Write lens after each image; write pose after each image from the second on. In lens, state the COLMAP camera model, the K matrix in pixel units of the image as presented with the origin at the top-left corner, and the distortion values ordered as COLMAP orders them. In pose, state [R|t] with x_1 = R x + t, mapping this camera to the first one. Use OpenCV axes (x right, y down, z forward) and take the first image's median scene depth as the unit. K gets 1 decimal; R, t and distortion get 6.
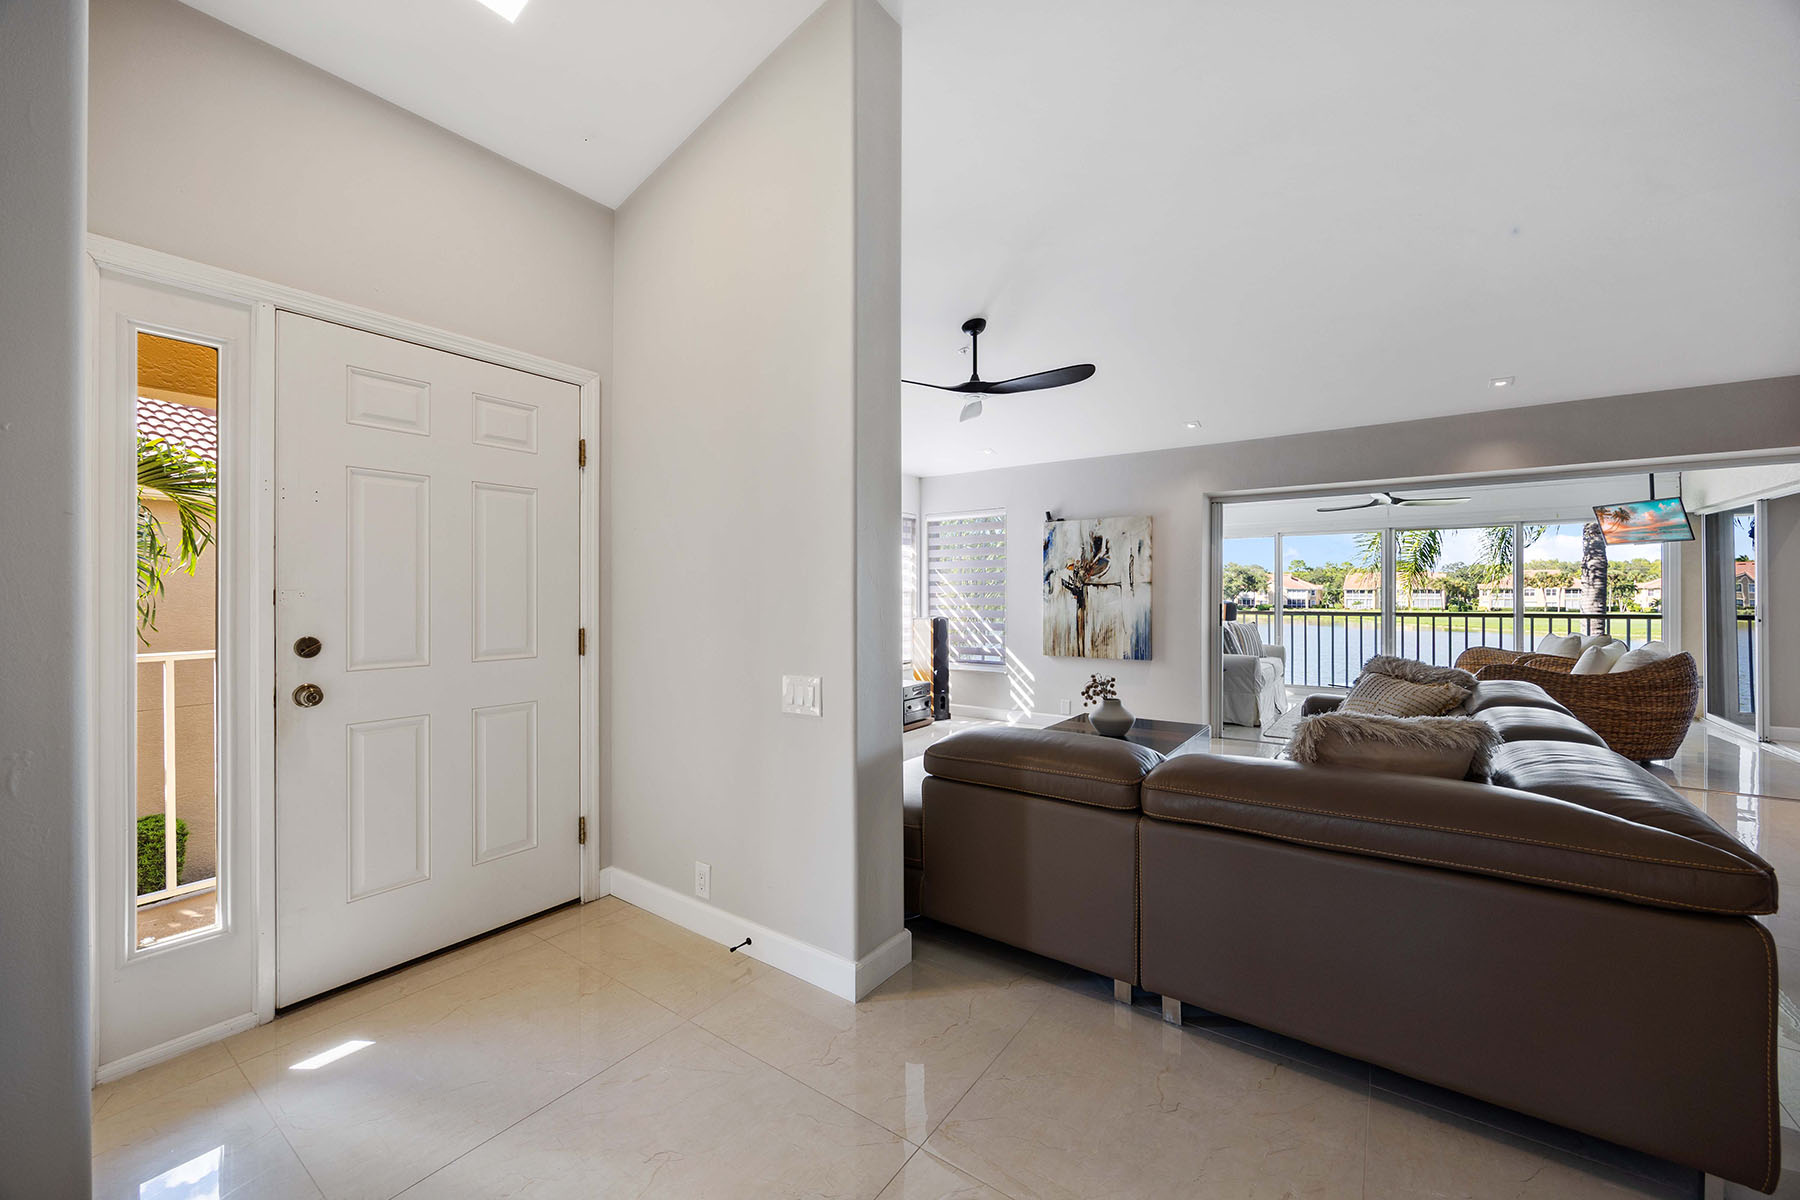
lens RADIAL K [[692.2, 0, 906.2], [0, 692.2, 599.0], [0, 0, 1]] dist [-0.002926, -0.000326]
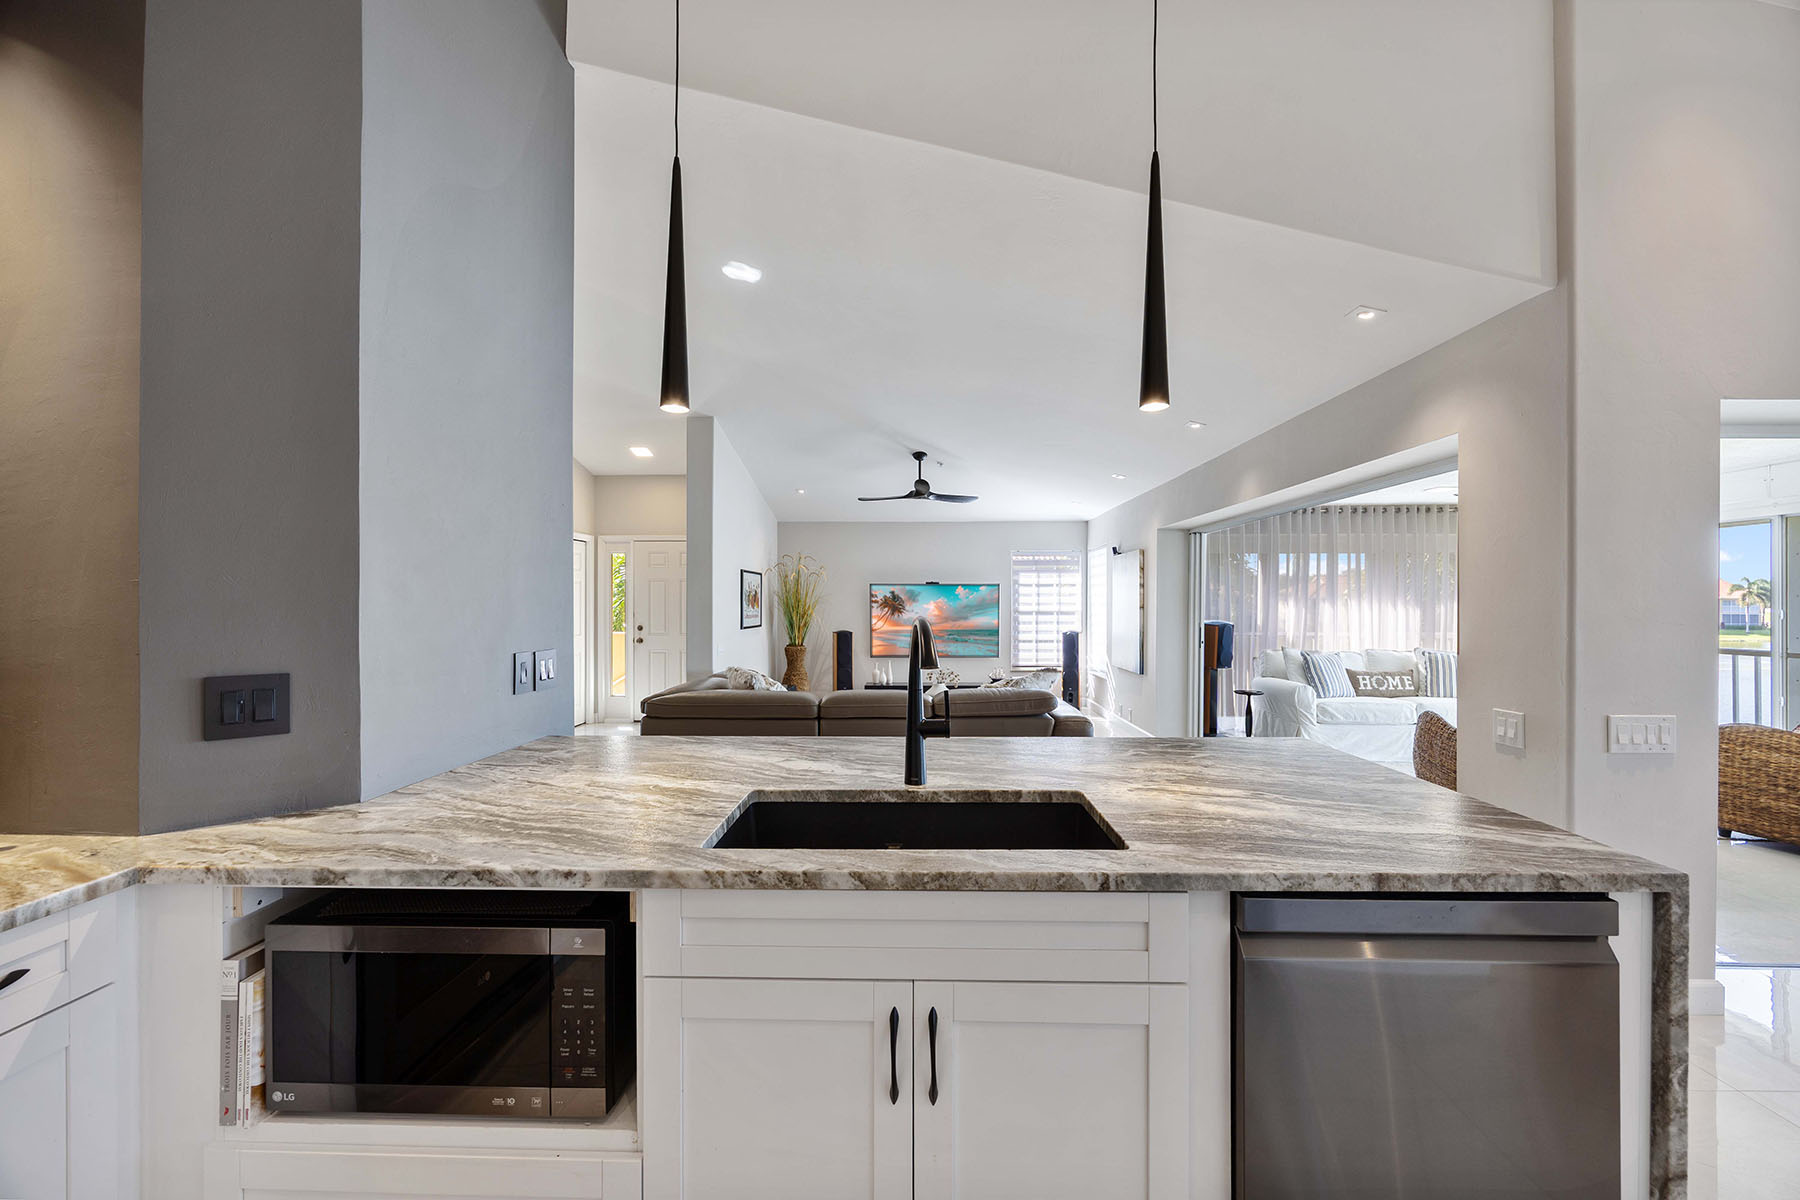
lens RADIAL K [[692.2, 0, 916.5], [0, 692.2, 599.1], [0, 0, 1]] dist [-0.002926, -0.000326]
pose [[0.566852, -0.001299, -0.823819, 1.042279], [-0.007195, 0.999953, -0.006527, -0.024977], [0.823788, 0.009628, 0.566816, 0.029430]]
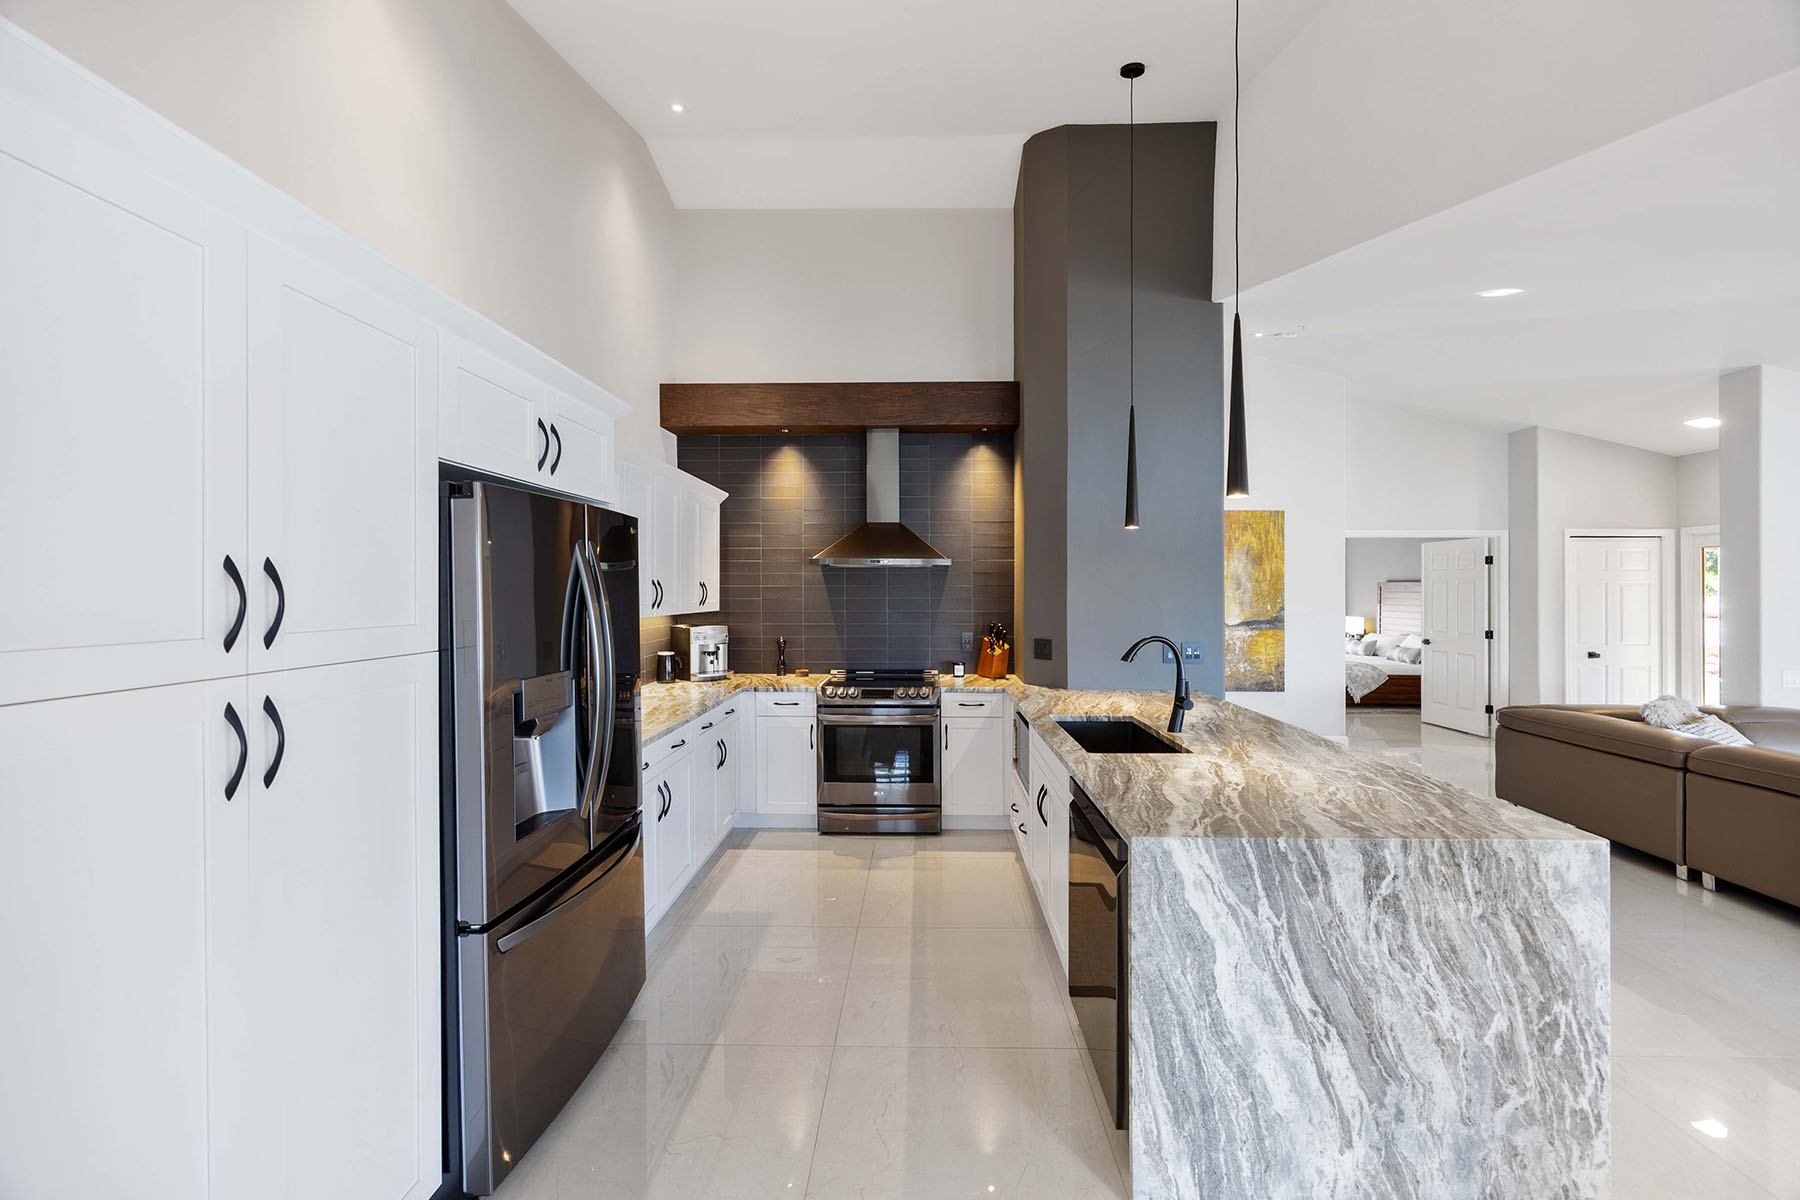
lens RADIAL K [[692.2, 0, 899.0], [0, 692.2, 582.4], [0, 0, 1]] dist [-0.002926, -0.000326]
pose [[-0.829268, -0.004550, -0.558833, 1.240027], [-0.002783, 0.999988, -0.004012, -0.053785], [0.558844, -0.001772, -0.829271, 0.469182]]
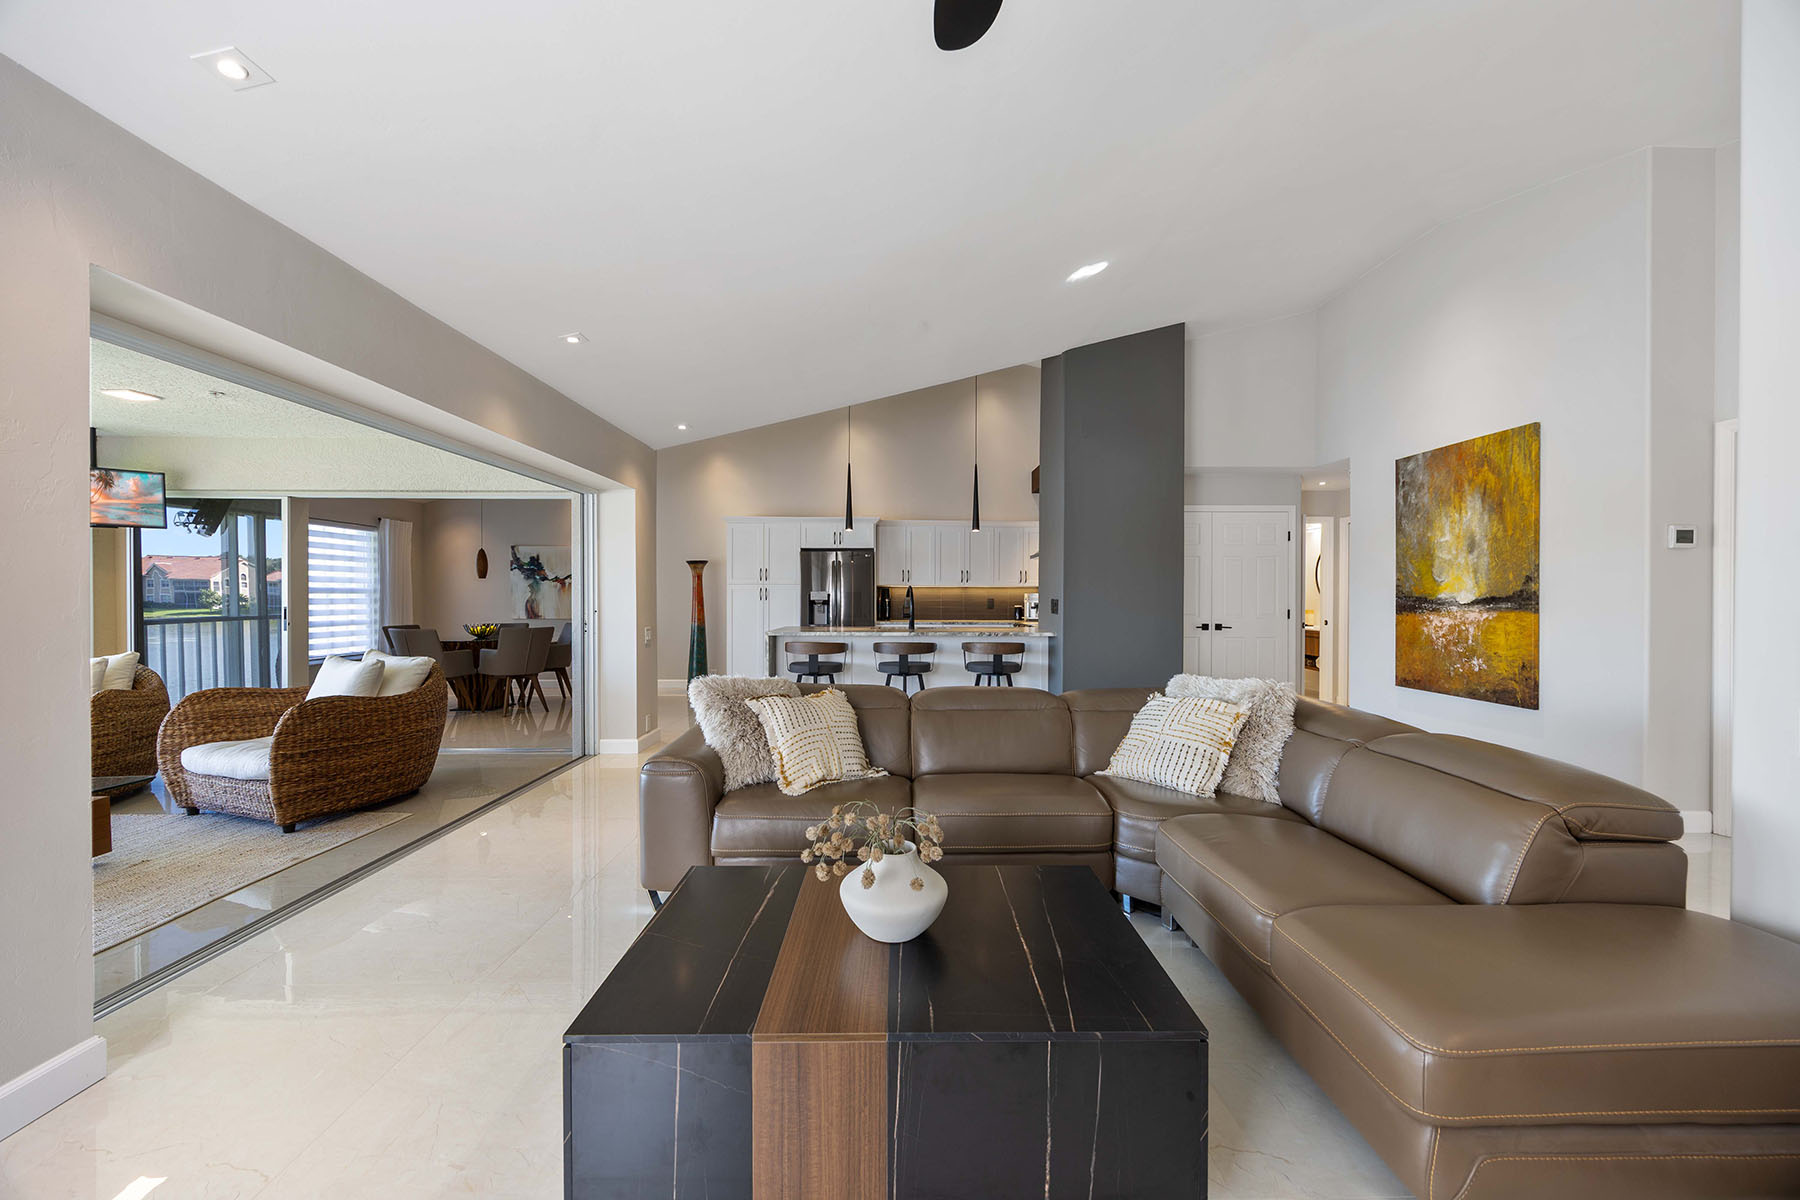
lens RADIAL K [[692.2, 0, 901.9], [0, 692.2, 600.9], [0, 0, 1]] dist [-0.002926, -0.000326]
pose [[-0.589872, -0.003330, 0.807490, -0.023664], [0.003763, 0.999969, 0.006872, -0.004307], [-0.807488, 0.007092, -0.589841, 0.813454]]
